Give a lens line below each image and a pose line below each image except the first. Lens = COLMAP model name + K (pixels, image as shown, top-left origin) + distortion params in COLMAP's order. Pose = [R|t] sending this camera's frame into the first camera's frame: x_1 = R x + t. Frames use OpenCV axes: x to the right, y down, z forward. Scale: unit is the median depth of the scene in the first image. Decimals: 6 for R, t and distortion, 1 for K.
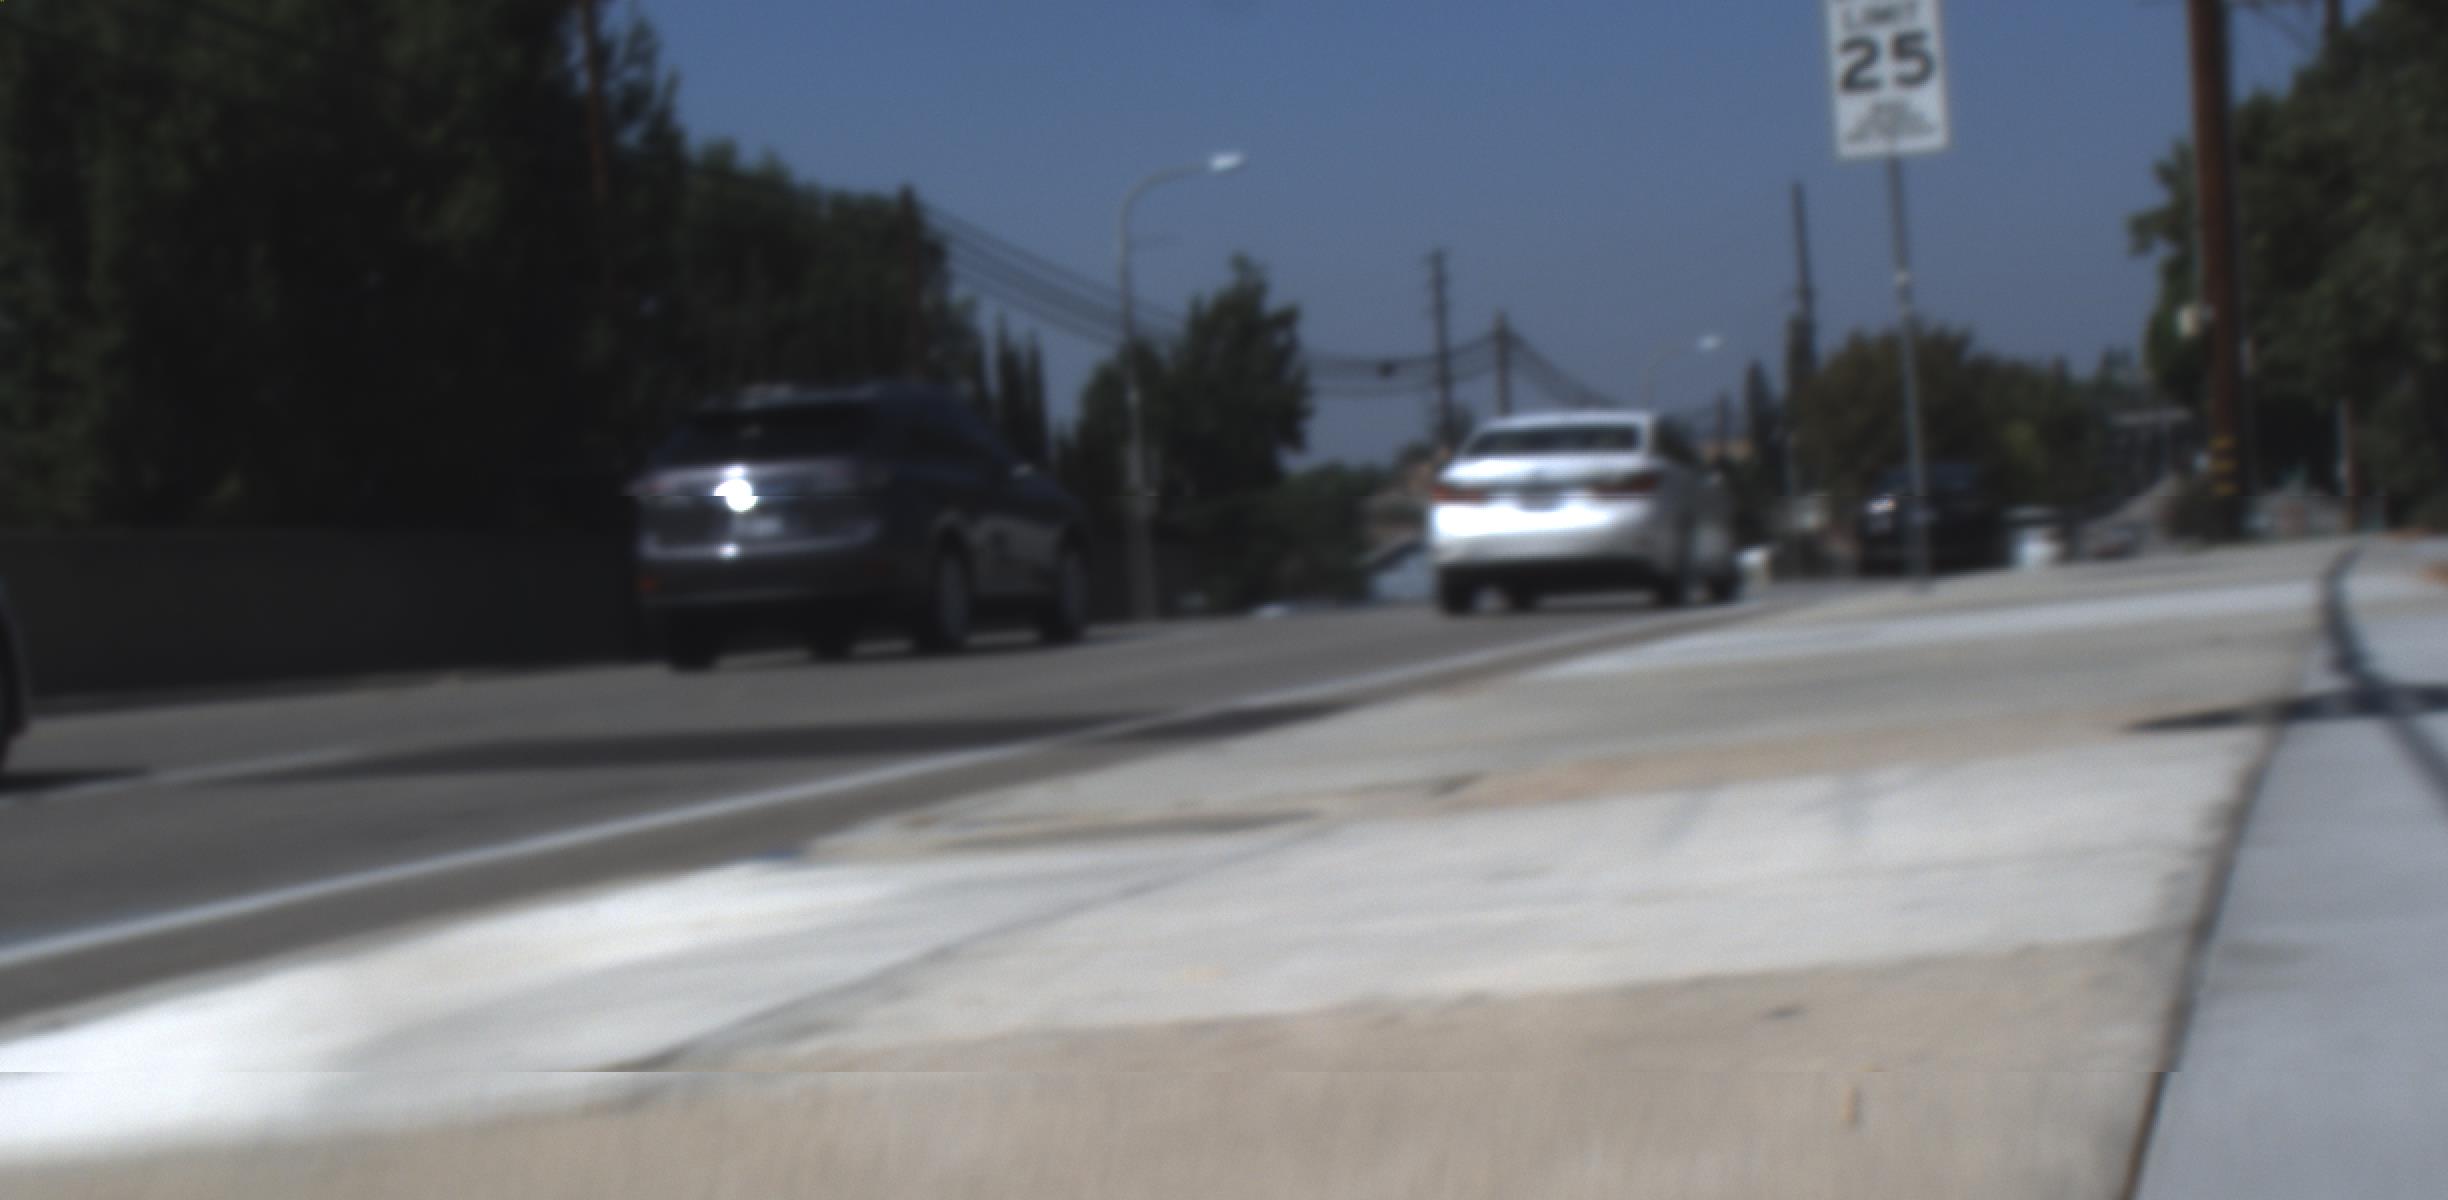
lens RADIAL K [[4758.8, 0, 1224.4], [0, 4758.8, 608.0], [0, 0, 1]] dist [-0.030891, -0.000558]
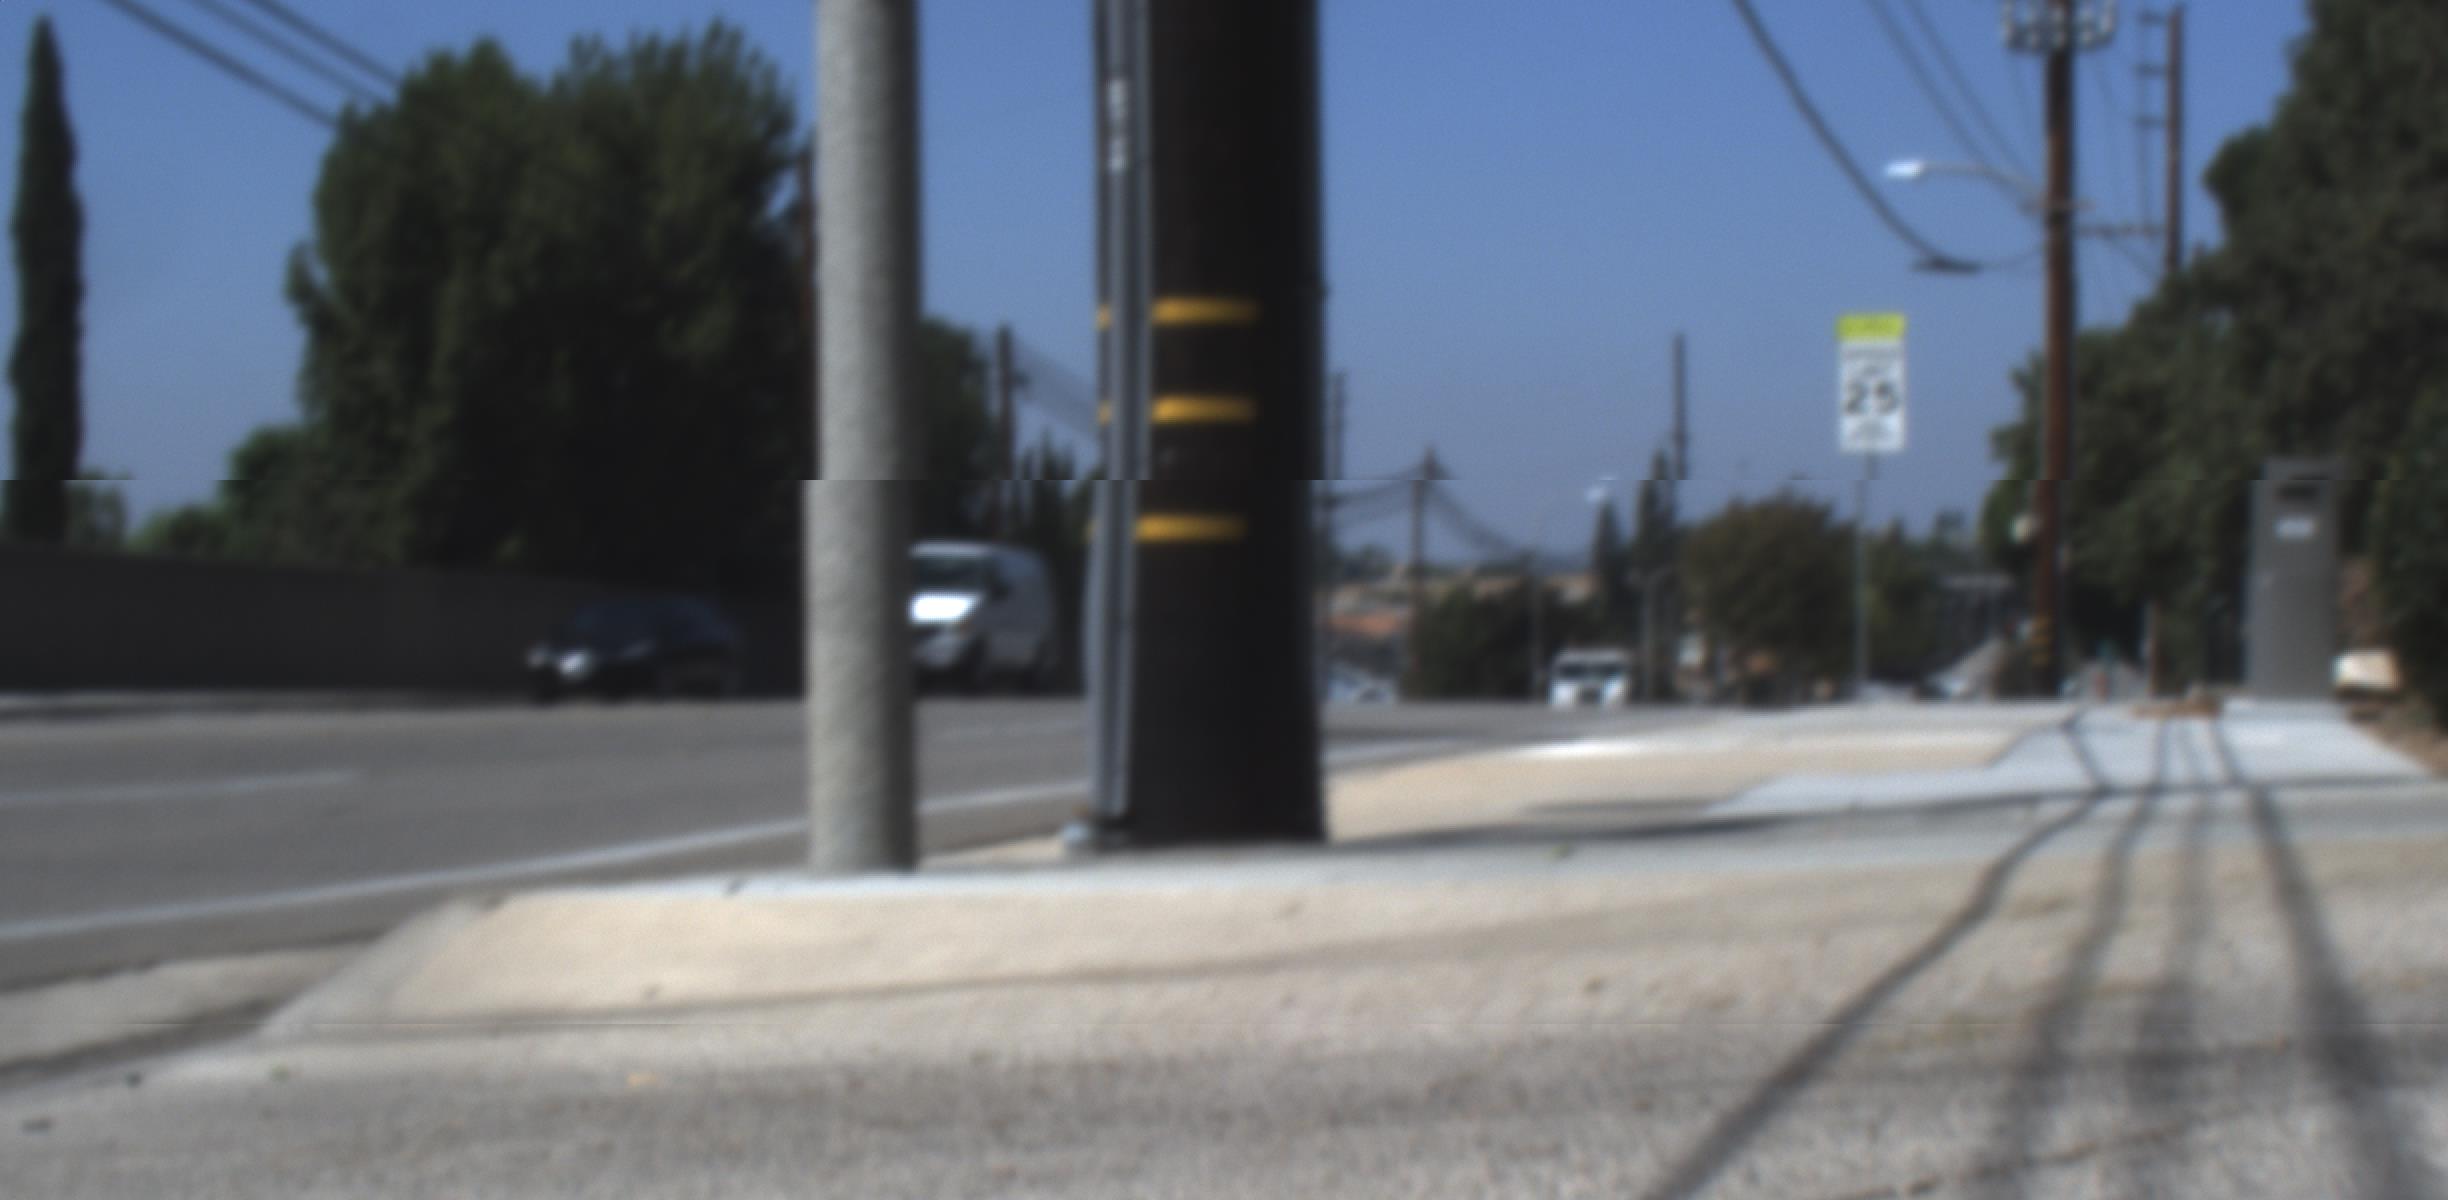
lens RADIAL K [[4751.8, 0, 1219.2], [0, 4751.8, 624.2], [0, 0, 1]] dist [-0.046474, 0.068663]
pose [[0.996754, 0.073364, 0.033140, -0.053908], [-0.072853, 0.997208, -0.016396, 0.005057], [-0.034250, 0.013928, 0.999316, -0.262045]]
